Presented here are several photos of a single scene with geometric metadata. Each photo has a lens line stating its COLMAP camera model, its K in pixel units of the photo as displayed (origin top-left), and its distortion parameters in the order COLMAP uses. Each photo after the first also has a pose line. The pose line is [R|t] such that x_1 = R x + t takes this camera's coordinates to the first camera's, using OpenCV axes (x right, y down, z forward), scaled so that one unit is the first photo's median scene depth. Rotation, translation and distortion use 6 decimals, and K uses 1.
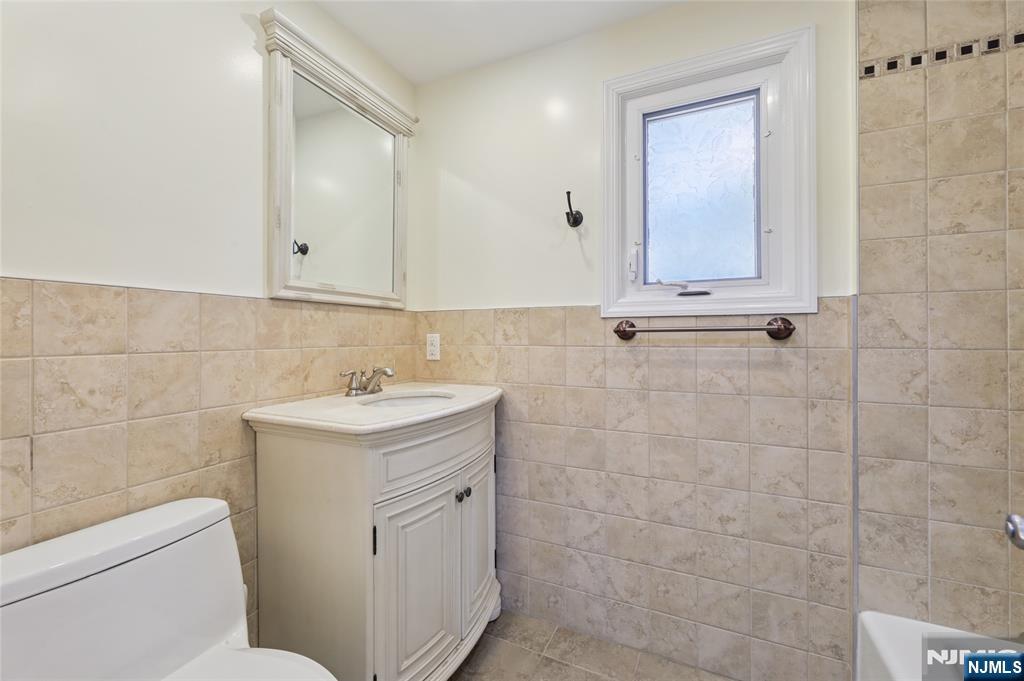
lens RADIAL K [[413.4, 0, 512.0], [0, 413.4, 335.7], [0, 0, 1]] dist [-0.001597, -0.000150]
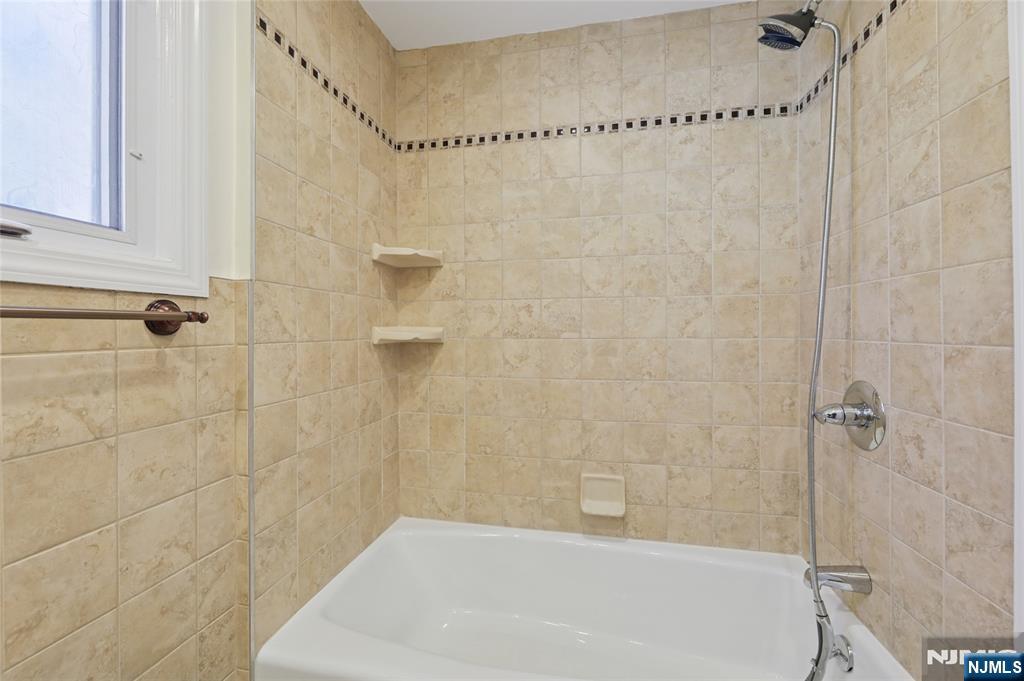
lens RADIAL K [[425.8, 0, 508.9], [0, 425.8, 329.1], [0, 0, 1]] dist [-0.002955, -0.000406]
pose [[-0.246795, 0.003861, 0.969060, -0.127029], [-0.000778, 0.999991, -0.004182, 0.003394], [-0.969067, -0.001786, -0.246790, 0.697860]]
